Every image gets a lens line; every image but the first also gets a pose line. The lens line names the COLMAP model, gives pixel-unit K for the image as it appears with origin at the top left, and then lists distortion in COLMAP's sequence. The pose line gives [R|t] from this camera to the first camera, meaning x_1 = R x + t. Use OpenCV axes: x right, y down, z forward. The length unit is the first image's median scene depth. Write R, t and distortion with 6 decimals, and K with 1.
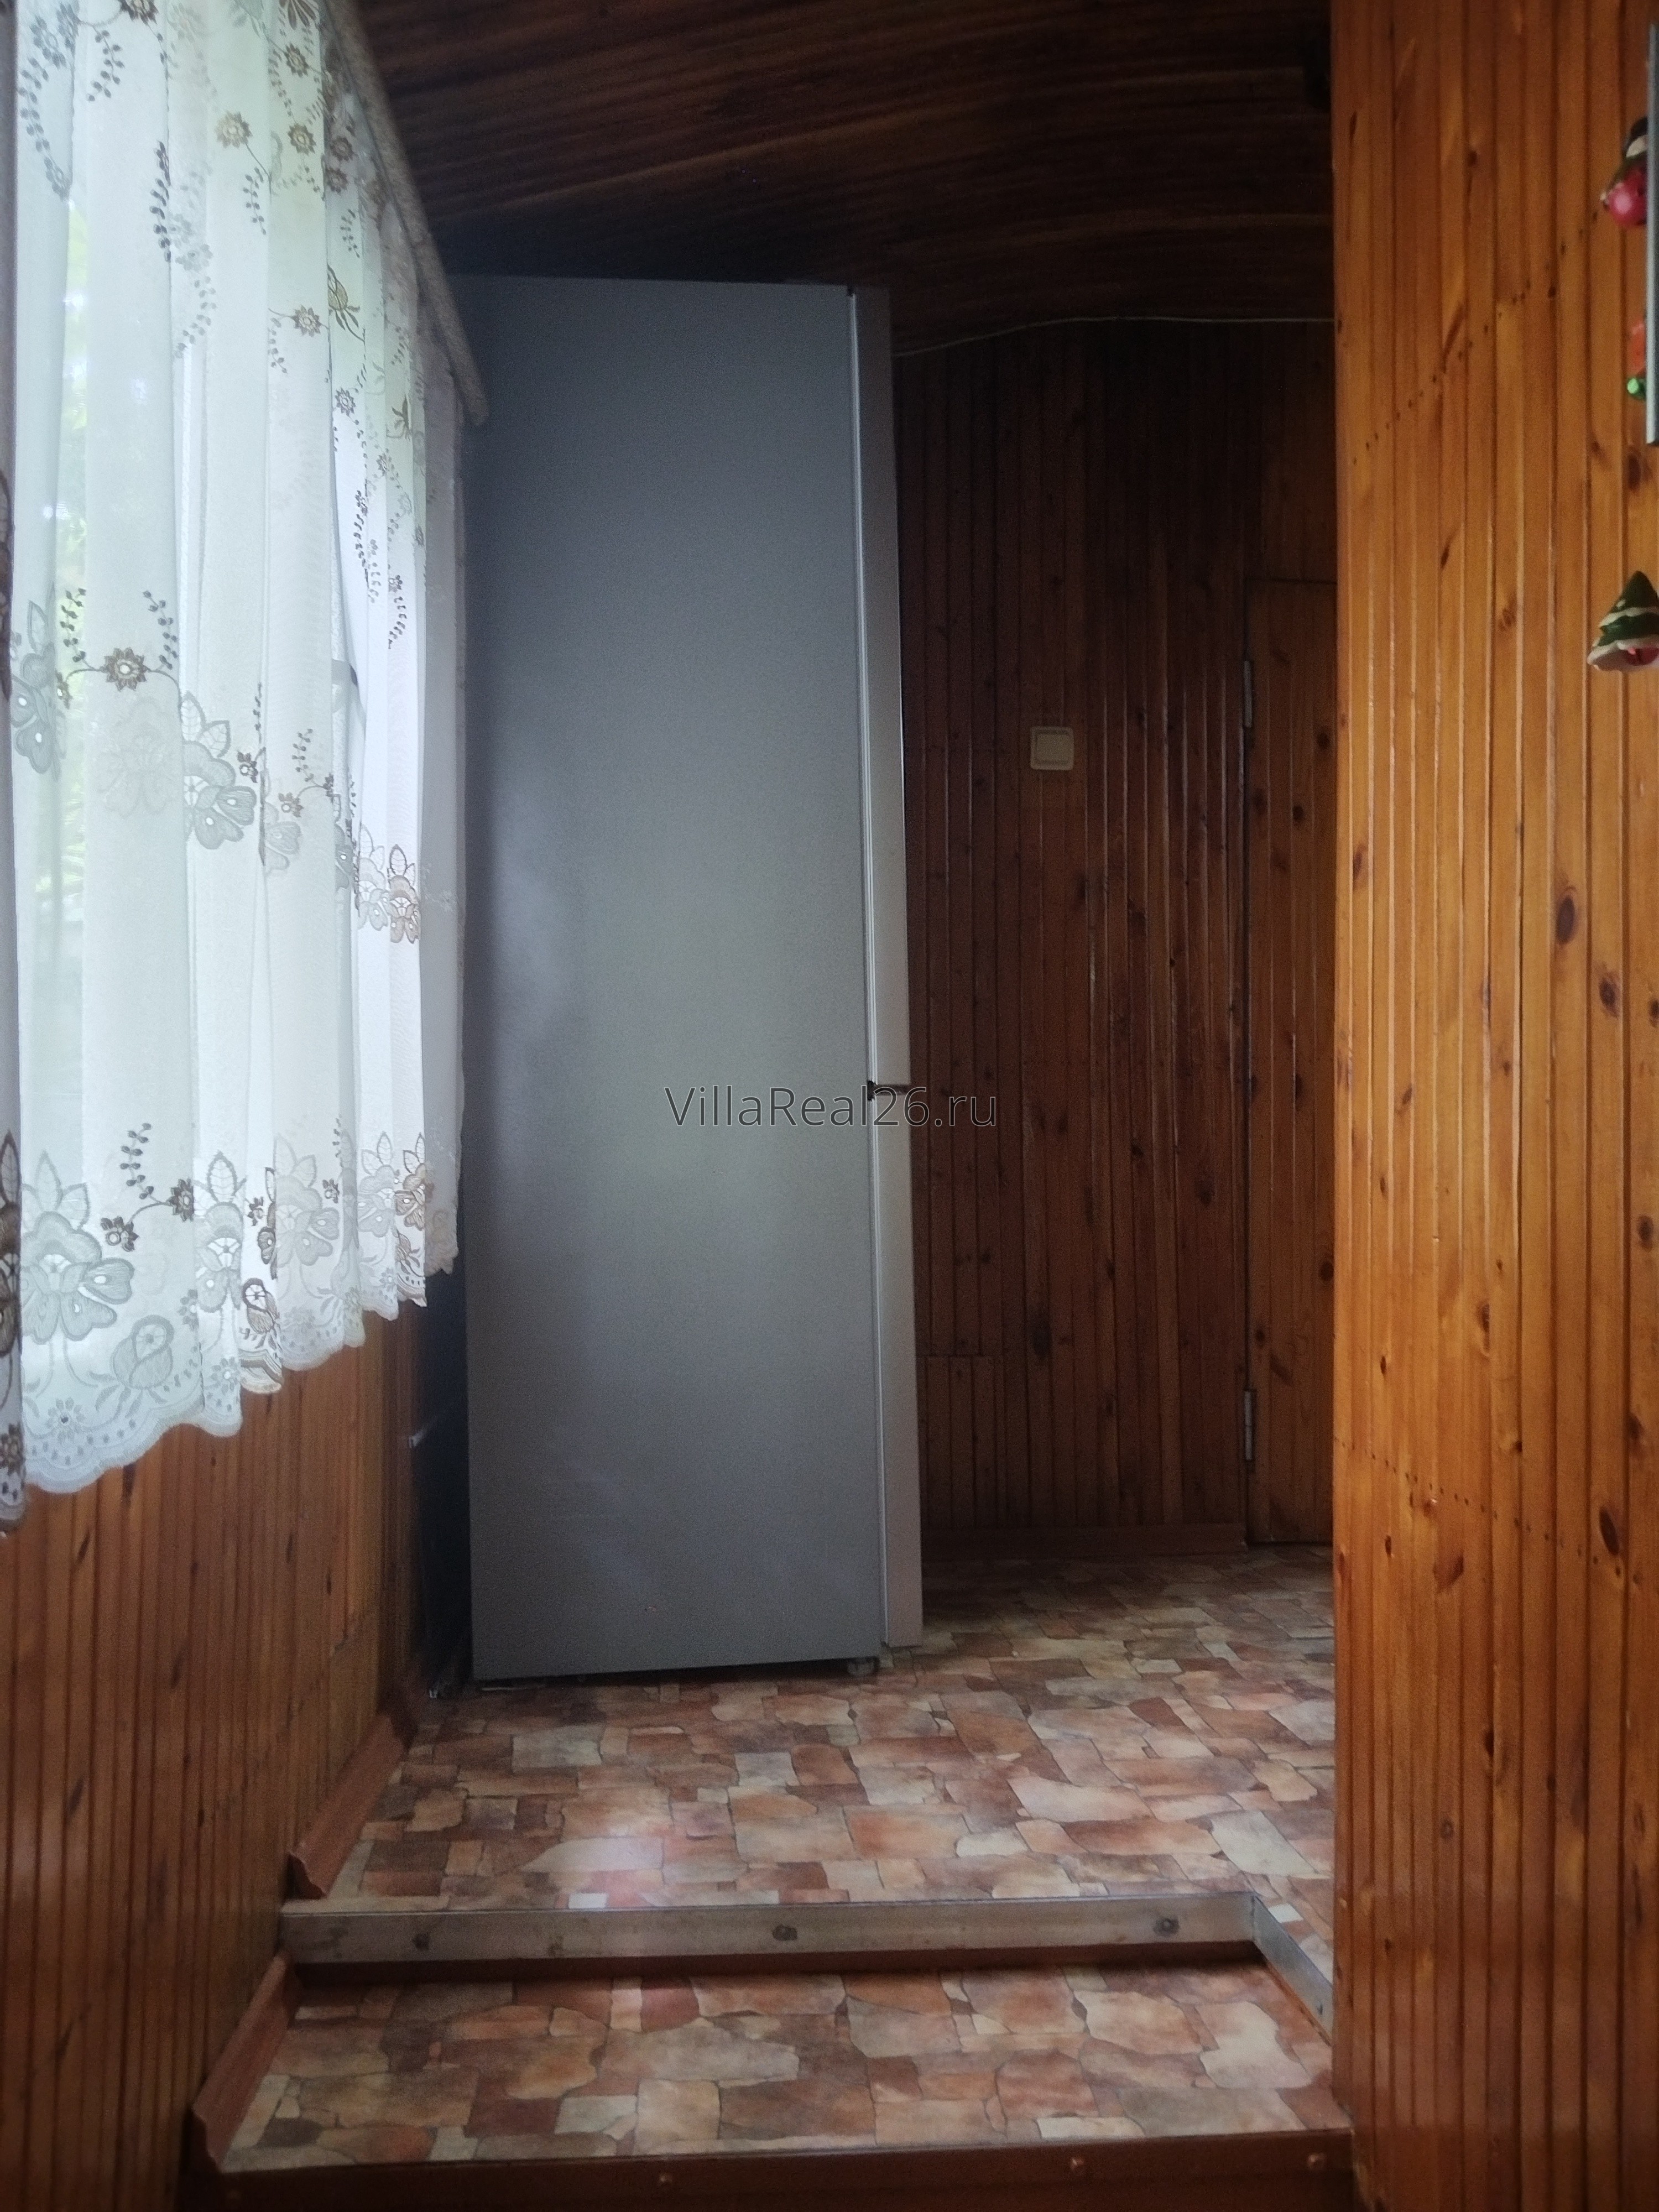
lens RADIAL K [[1721.5, 0, 829.5], [0, 1721.5, 1106.0], [0, 0, 1]] dist [-0.009801, 0.006214]
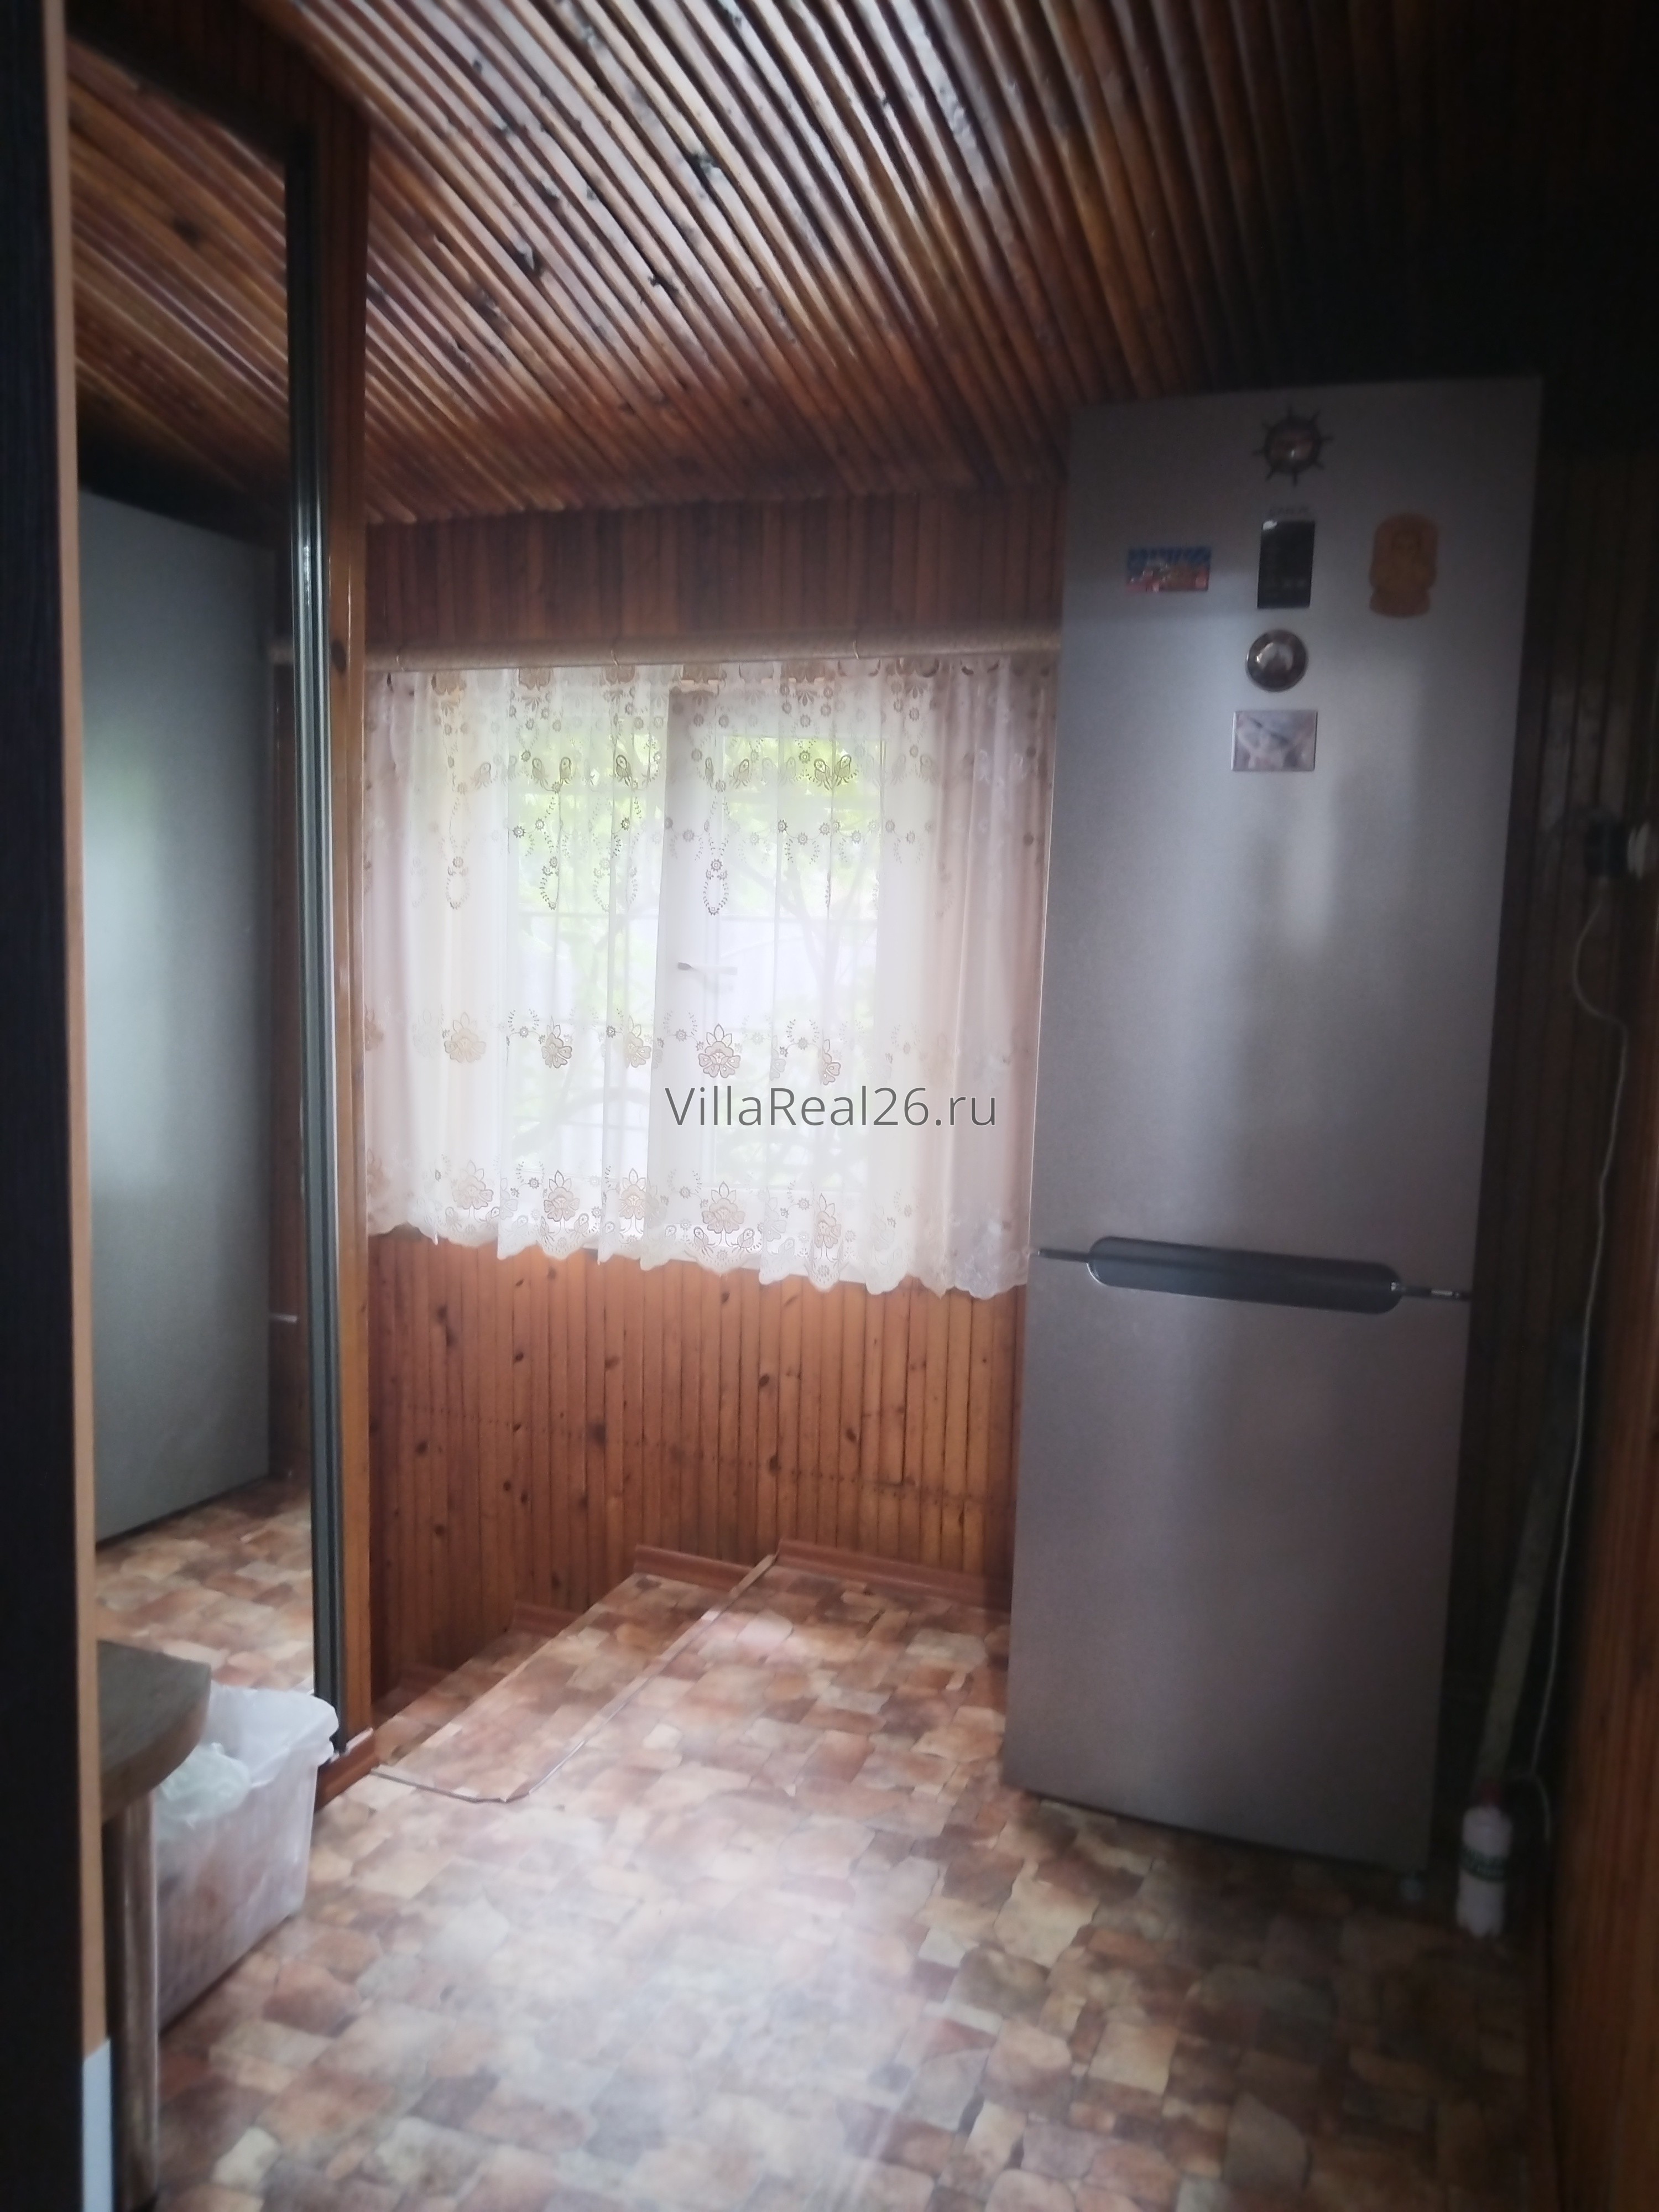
lens RADIAL K [[1721.5, 0, 829.5], [0, 1721.5, 1106.0], [0, 0, 1]] dist [-0.009801, 0.006214]
pose [[-0.449845, 0.098106, -0.887702, 1.134981], [-0.011678, 0.993217, 0.115685, -0.239208], [0.893030, 0.062408, -0.445648, 1.564049]]
